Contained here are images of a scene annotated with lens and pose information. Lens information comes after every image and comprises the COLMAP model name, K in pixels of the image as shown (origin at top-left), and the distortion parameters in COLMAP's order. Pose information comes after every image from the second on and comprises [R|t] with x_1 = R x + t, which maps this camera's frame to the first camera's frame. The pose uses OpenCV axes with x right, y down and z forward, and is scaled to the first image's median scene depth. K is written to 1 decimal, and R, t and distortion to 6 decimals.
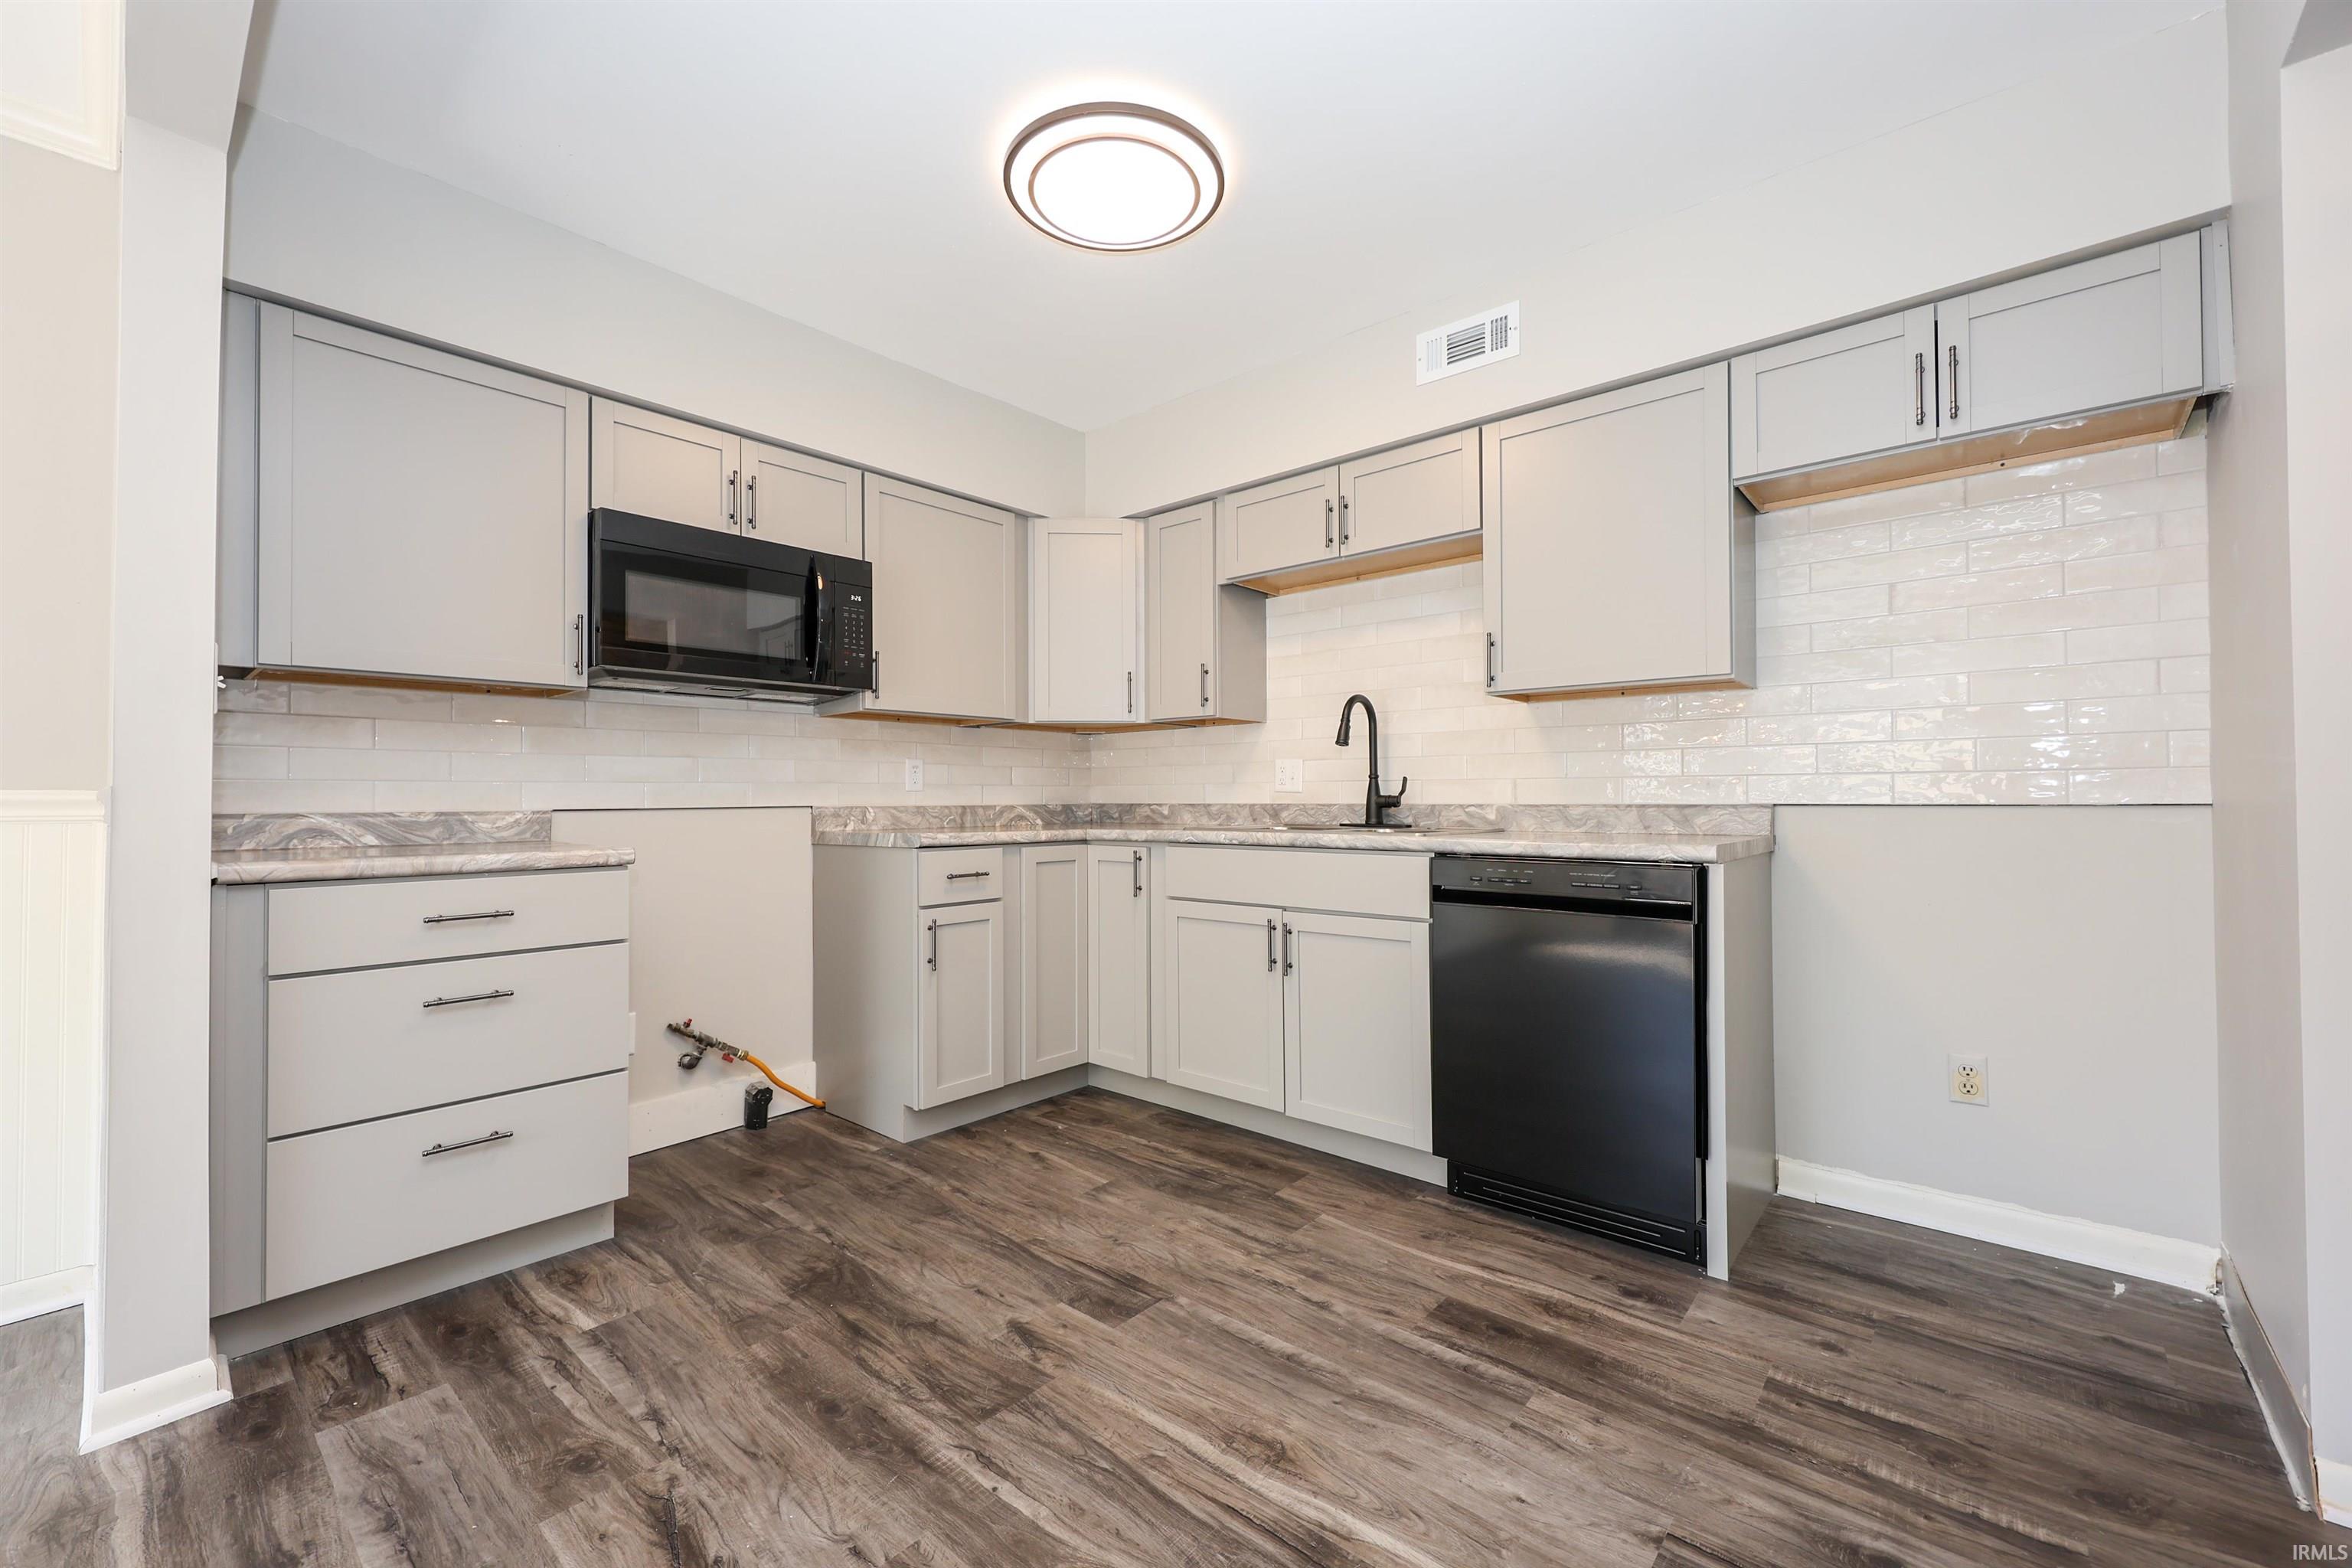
lens RADIAL K [[945.5, 0, 1171.5], [0, 945.5, 787.2], [0, 0, 1]] dist [0.001206, 0.000043]
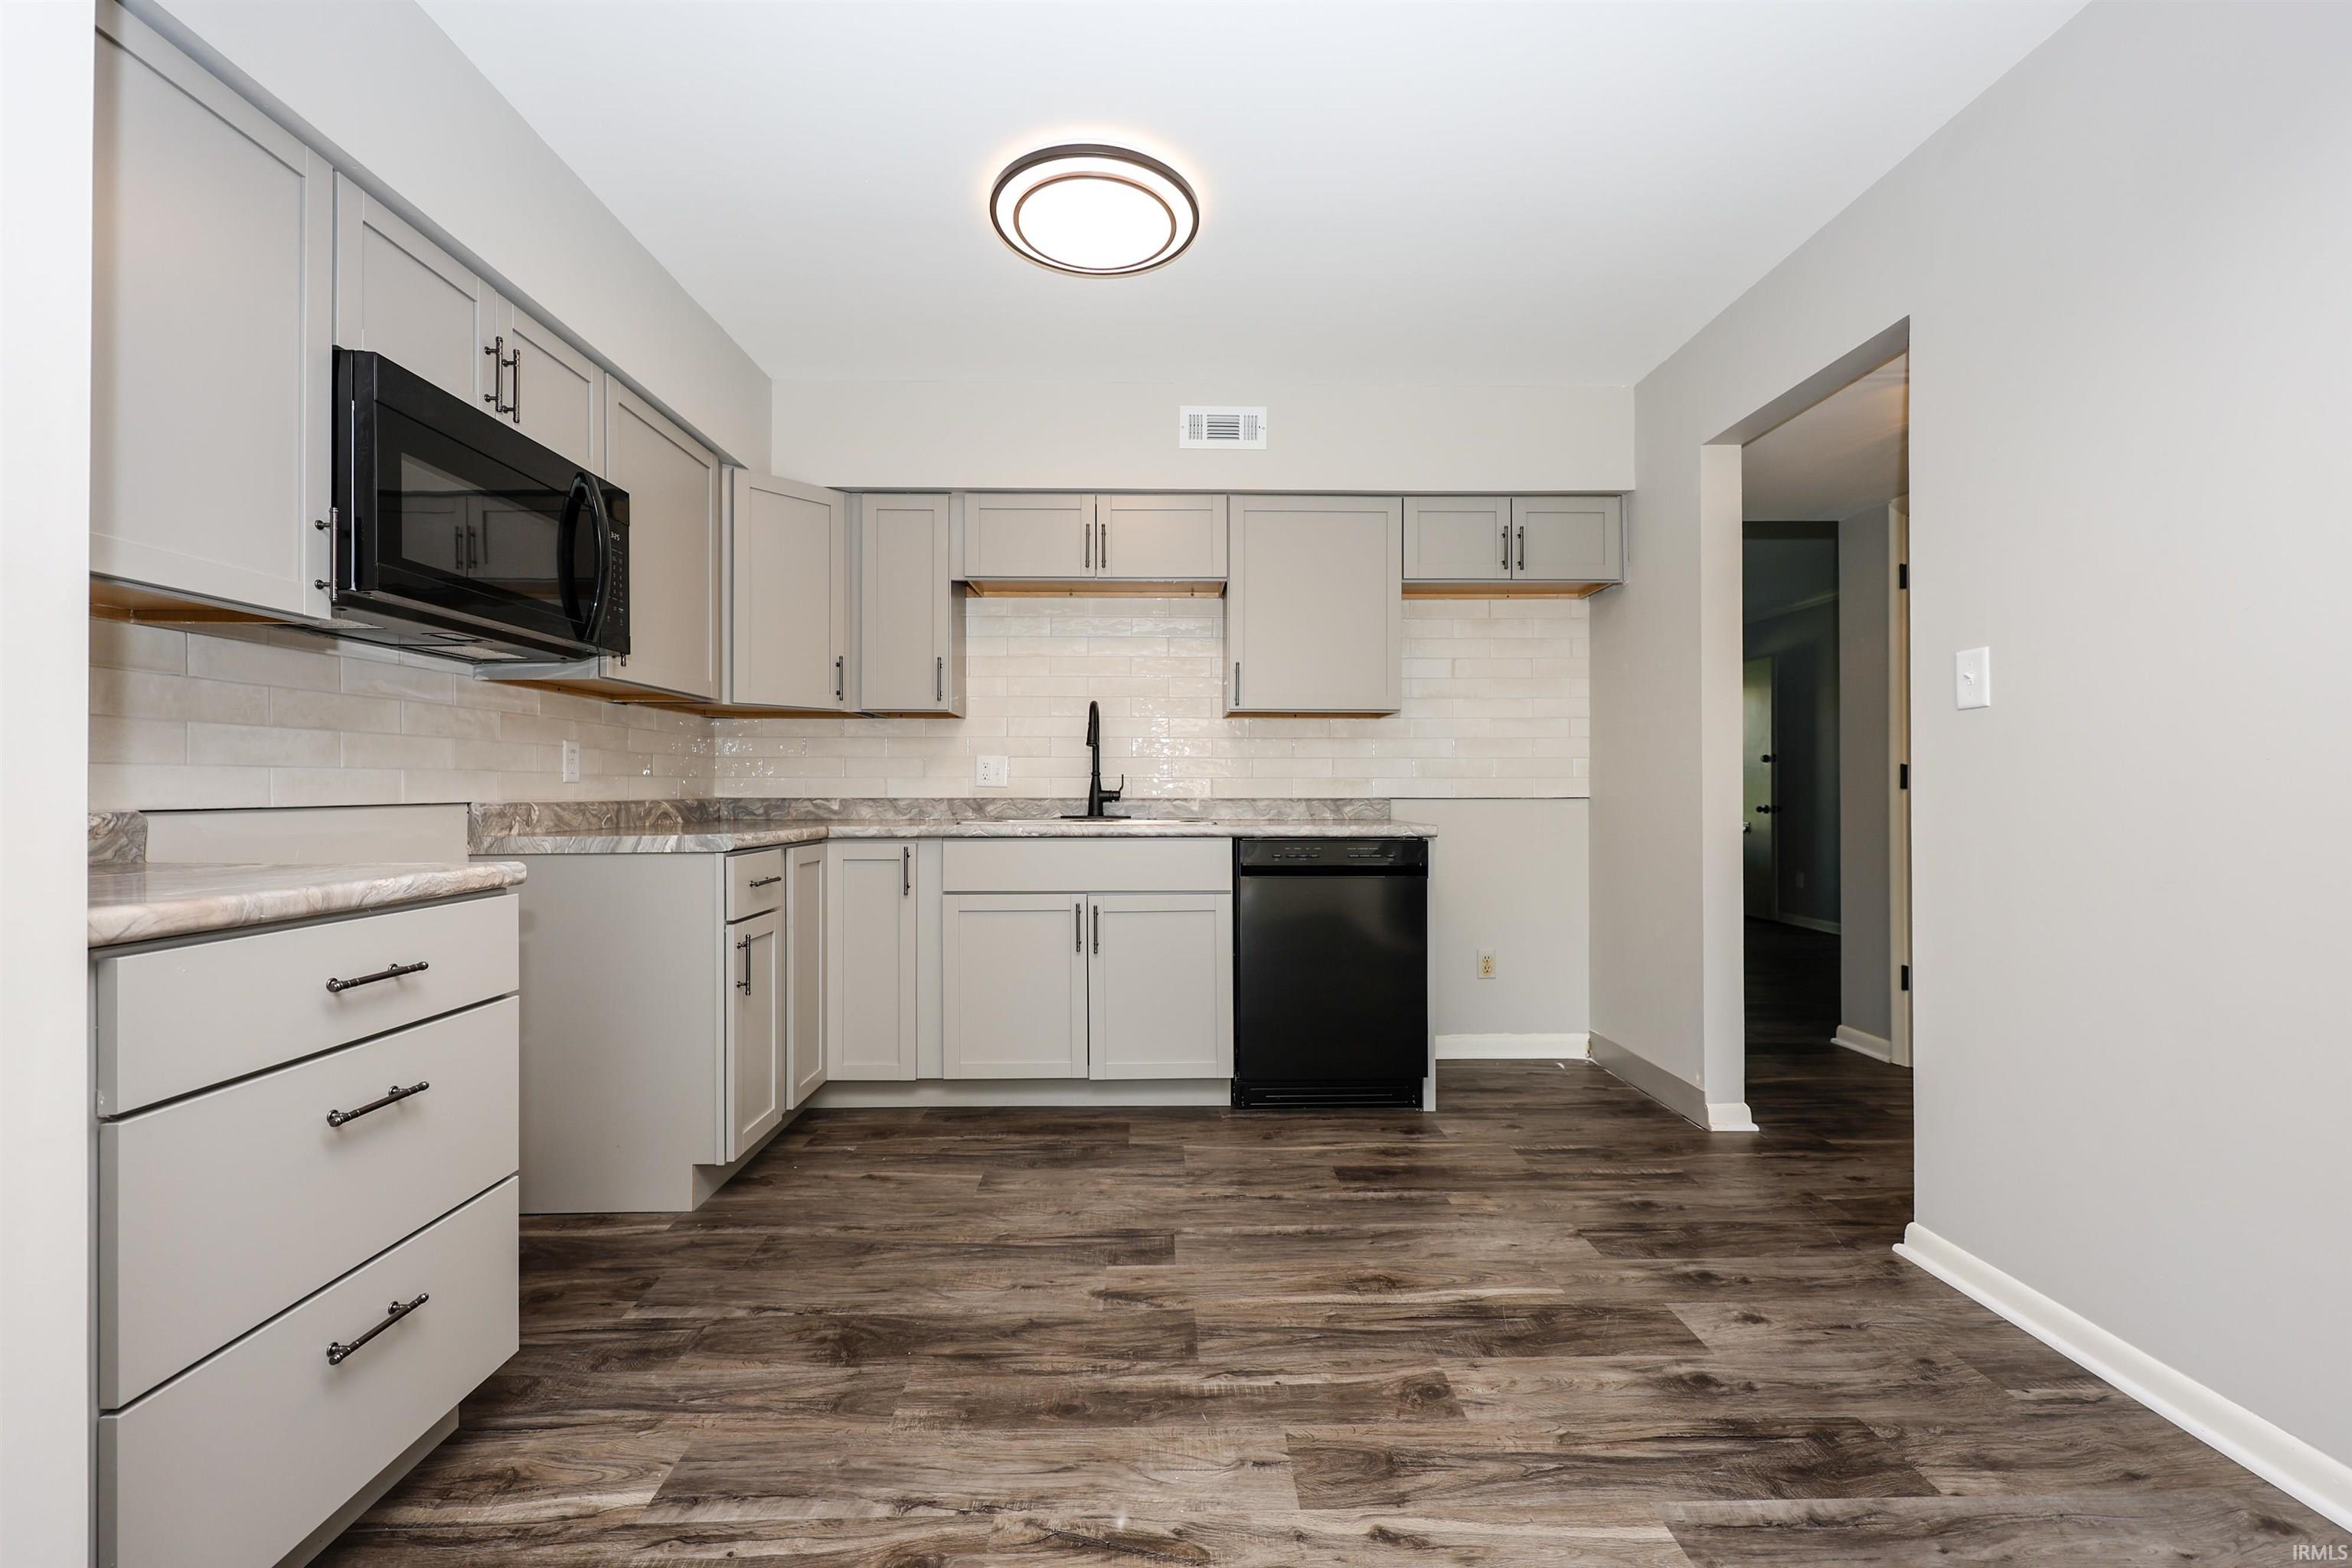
lens RADIAL K [[953.4, 0, 1169.5], [0, 953.4, 785.9], [0, 0, 1]] dist [0.001452, 0.000118]
pose [[0.740323, 0.006847, 0.672216, -0.628712], [-0.009990, 0.999950, 0.000817, 0.001845], [-0.672177, -0.007320, 0.740354, 0.128094]]
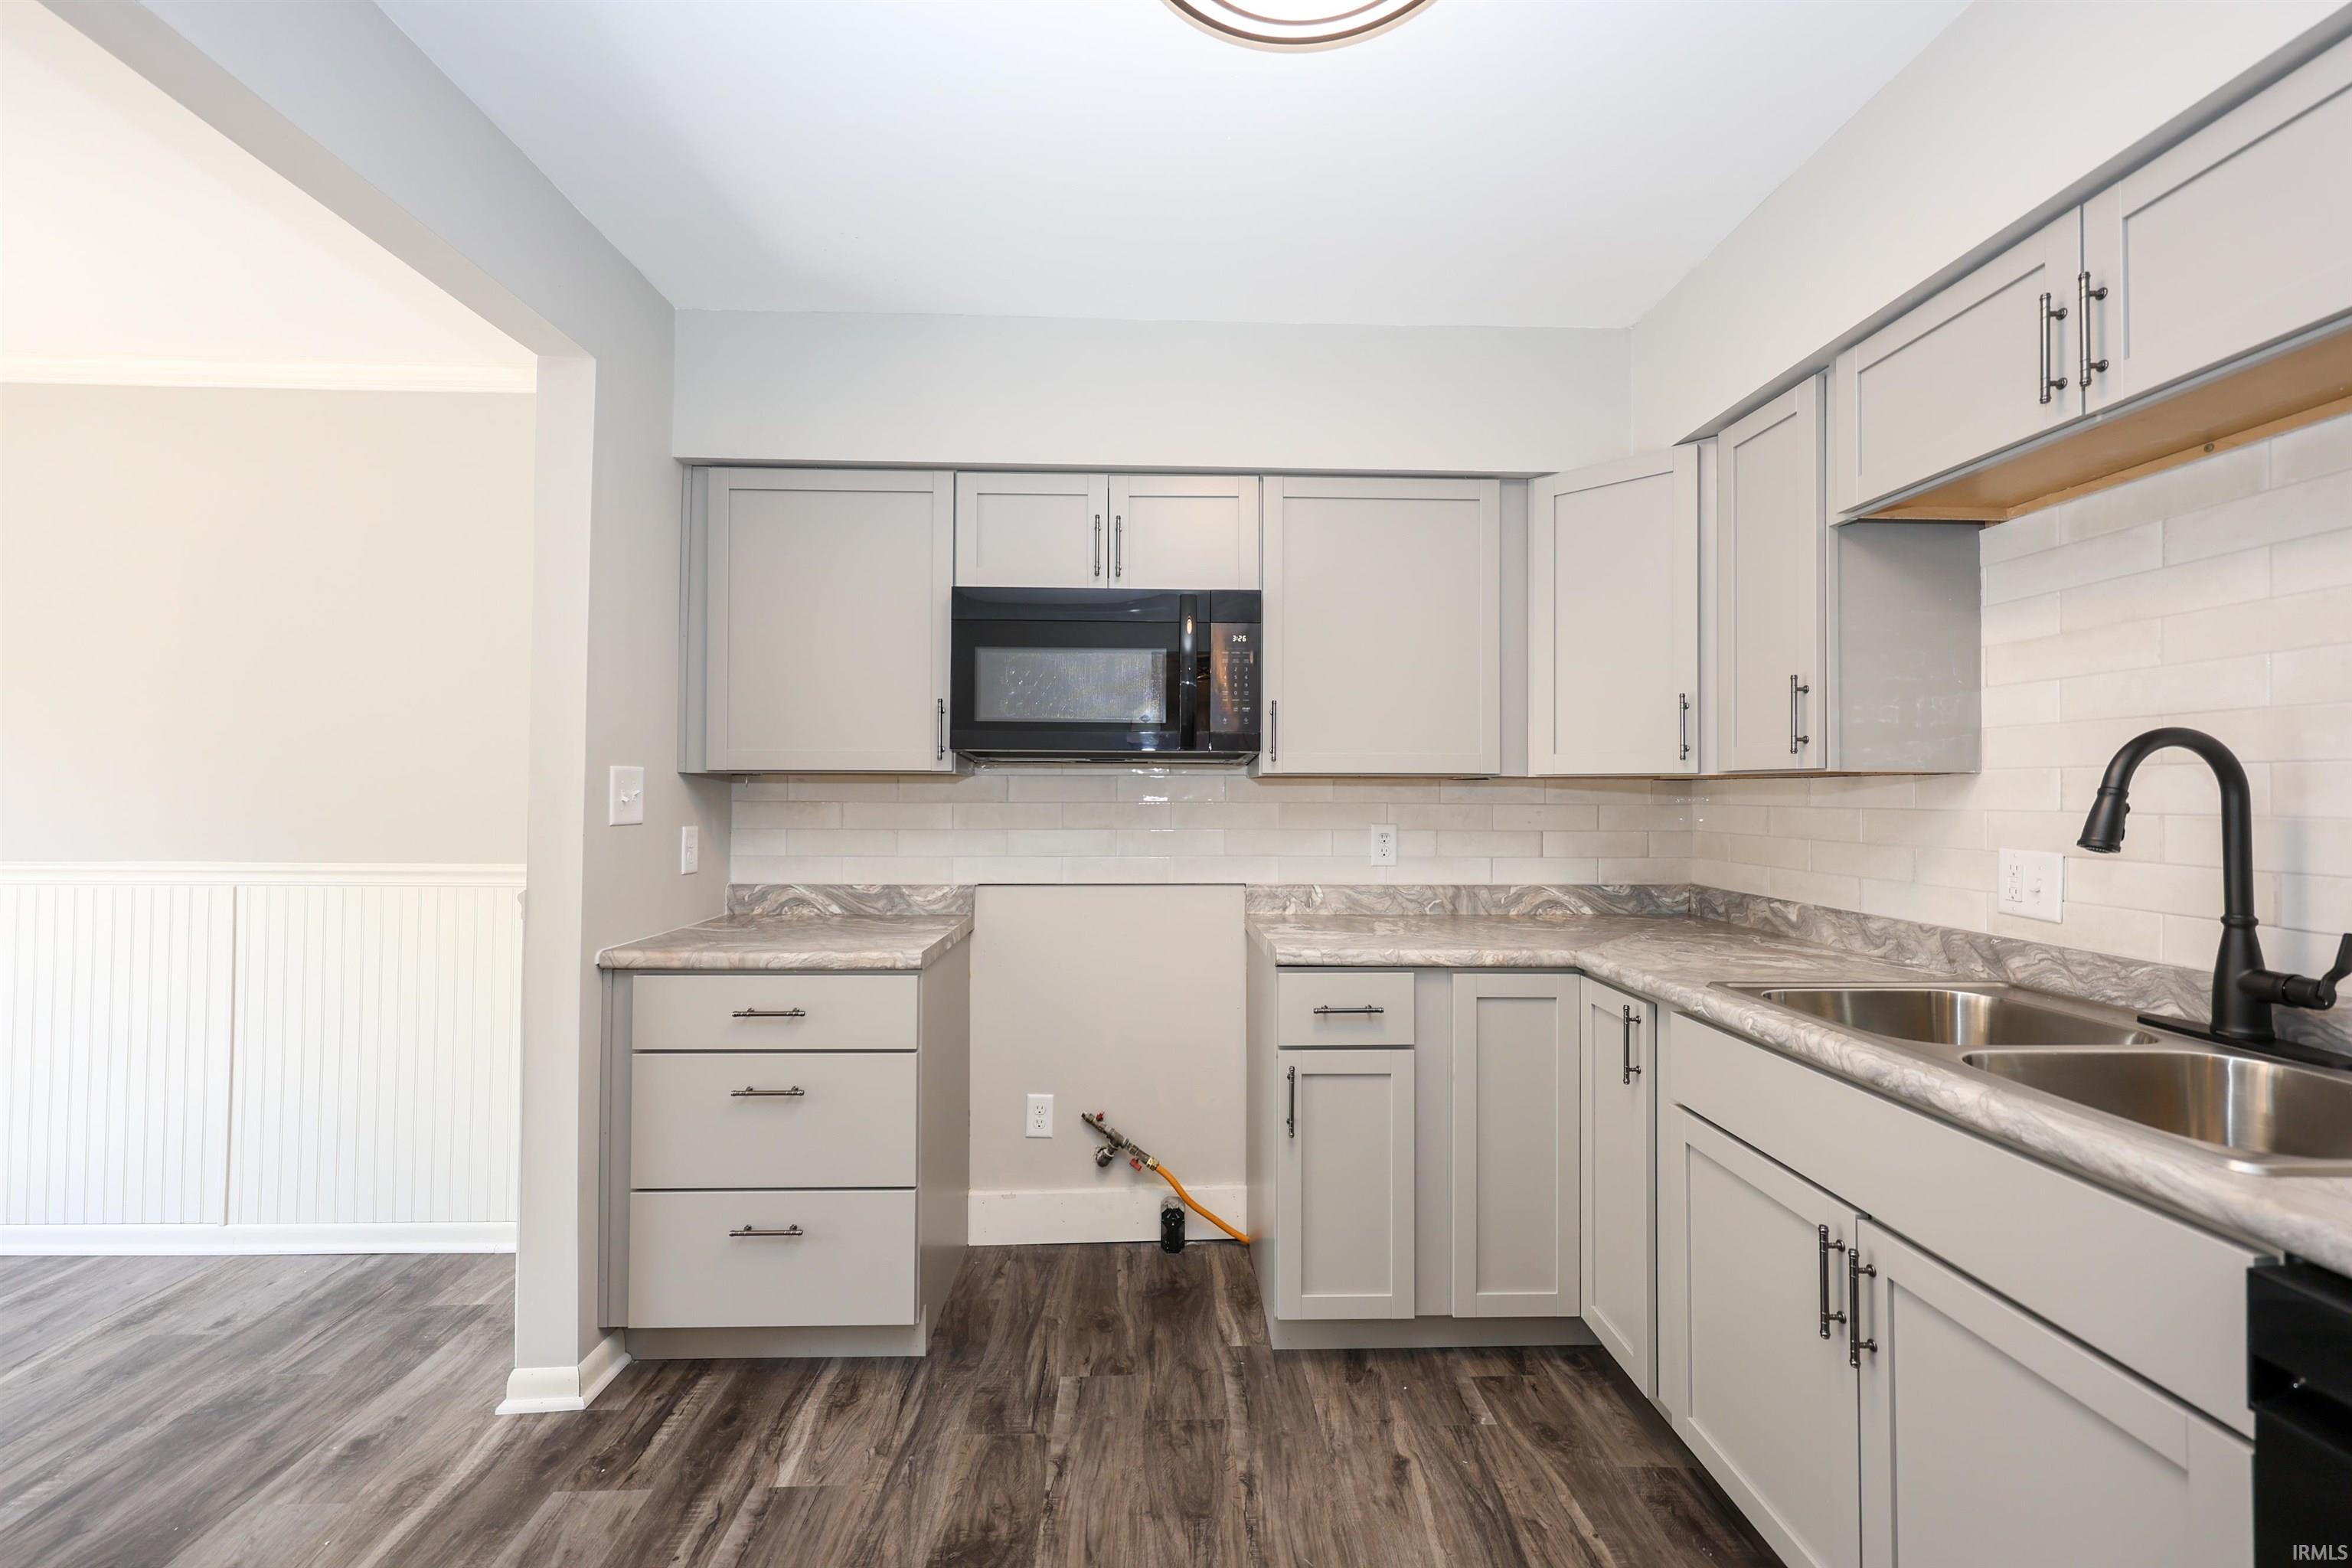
lens RADIAL K [[945.5, 0, 1170.8], [0, 945.5, 780.6], [0, 0, 1]] dist [-0.001024, 0.000012]
pose [[0.685895, -0.000970, -0.727700, 0.251548], [0.000159, 0.999999, -0.001183, -0.093873], [0.727700, 0.000696, 0.685895, 0.490155]]
